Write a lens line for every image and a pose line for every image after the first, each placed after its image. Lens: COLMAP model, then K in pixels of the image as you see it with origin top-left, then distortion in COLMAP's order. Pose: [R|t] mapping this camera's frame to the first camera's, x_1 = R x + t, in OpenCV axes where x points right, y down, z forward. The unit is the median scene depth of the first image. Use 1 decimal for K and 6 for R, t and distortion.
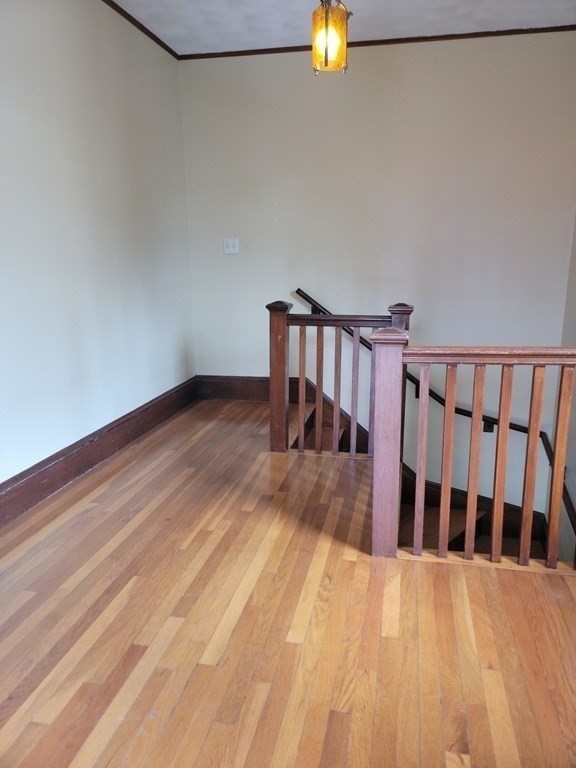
lens RADIAL K [[564.0, 0, 288.0], [0, 564.0, 384.0], [0, 0, 1]] dist [0.086808, -0.072041]
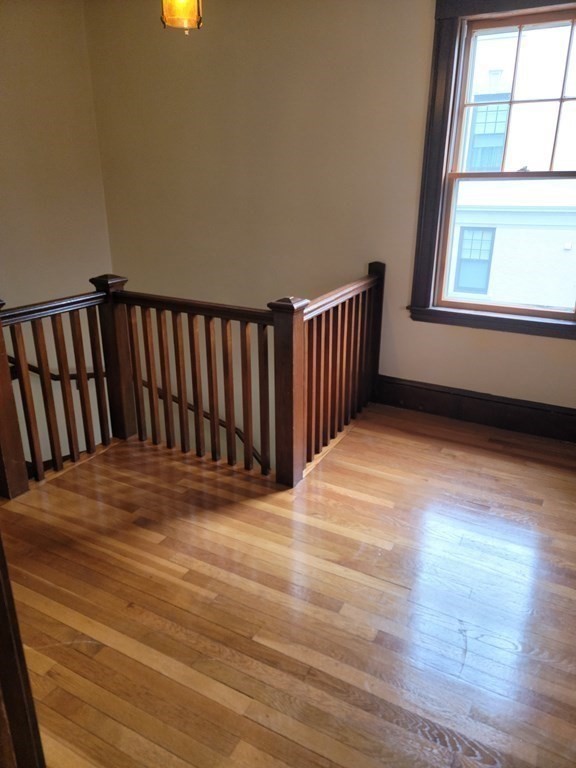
lens RADIAL K [[564.0, 0, 288.0], [0, 564.0, 384.0], [0, 0, 1]] dist [0.086808, -0.072041]
pose [[0.249871, -0.321219, 0.913446, -0.817187], [0.203283, 0.939749, 0.274861, -0.220165], [-0.946700, 0.117009, 0.300115, 0.579117]]
